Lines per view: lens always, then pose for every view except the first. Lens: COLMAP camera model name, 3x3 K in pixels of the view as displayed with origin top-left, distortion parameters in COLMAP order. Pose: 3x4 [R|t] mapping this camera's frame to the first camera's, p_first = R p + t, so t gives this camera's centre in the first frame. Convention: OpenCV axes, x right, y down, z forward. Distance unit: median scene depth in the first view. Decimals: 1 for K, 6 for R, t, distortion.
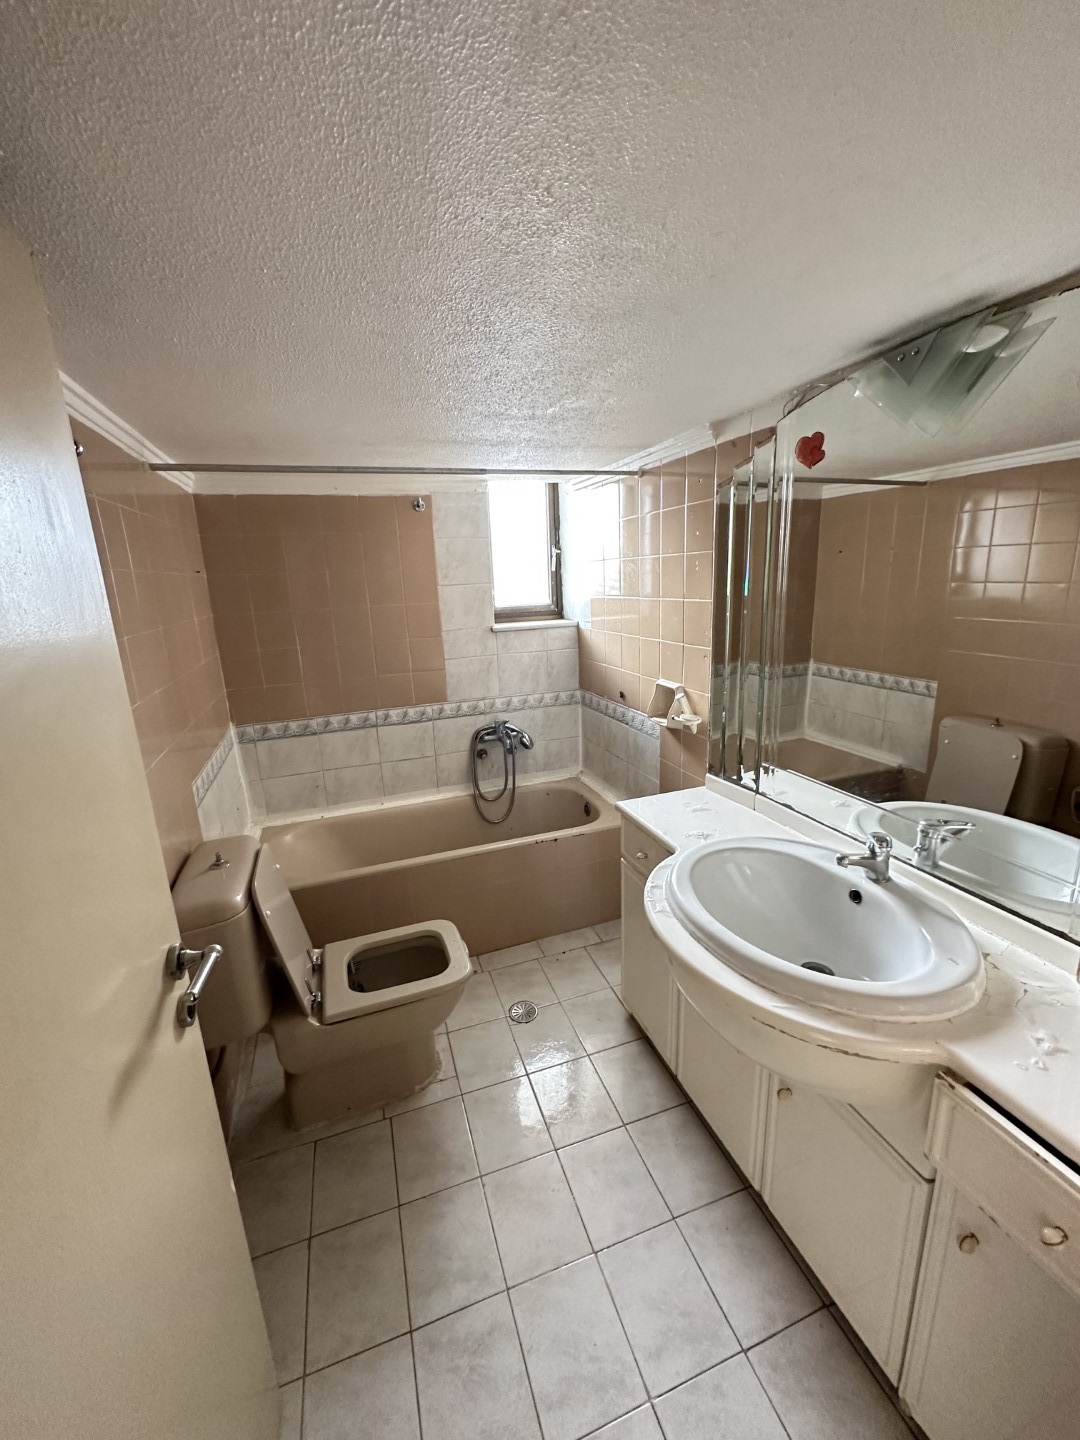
lens RADIAL K [[575.3, 0, 537.5], [0, 575.3, 720.9], [0, 0, 1]] dist [-0.000953, -0.000077]
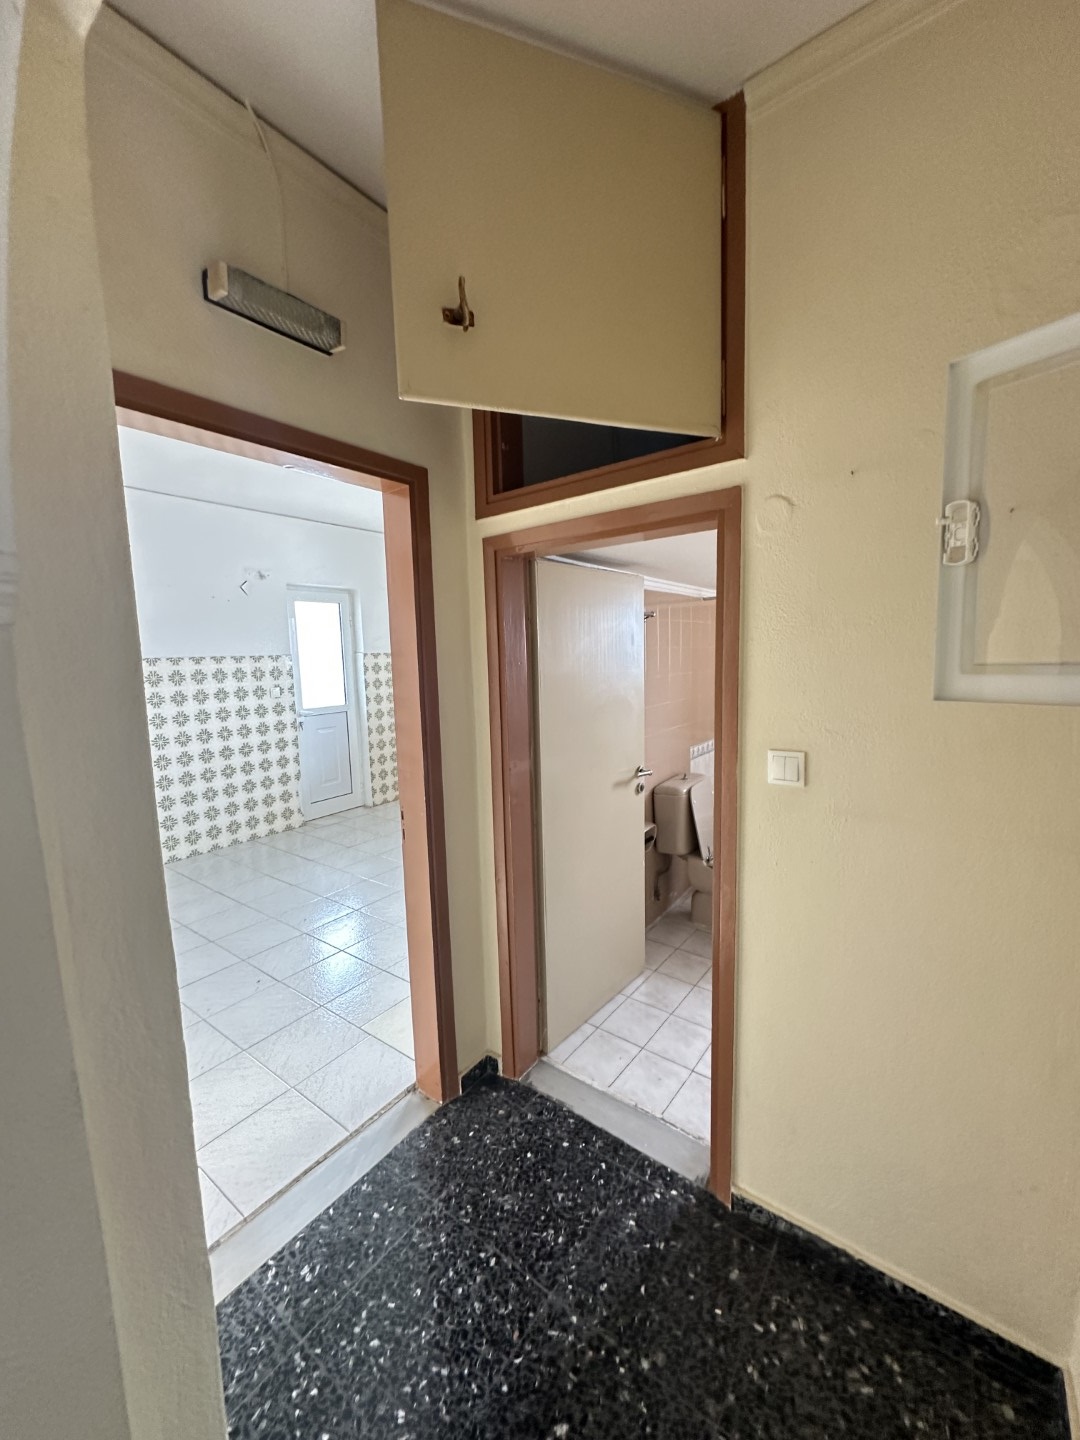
lens RADIAL K [[575.3, 0, 537.6], [0, 575.3, 722.4], [0, 0, 1]] dist [-0.000953, -0.000077]
pose [[0.565032, 0.121750, -0.816037, 0.888105], [-0.196871, 0.980379, 0.009954, 0.140924], [0.801237, 0.155030, 0.577915, -0.721718]]
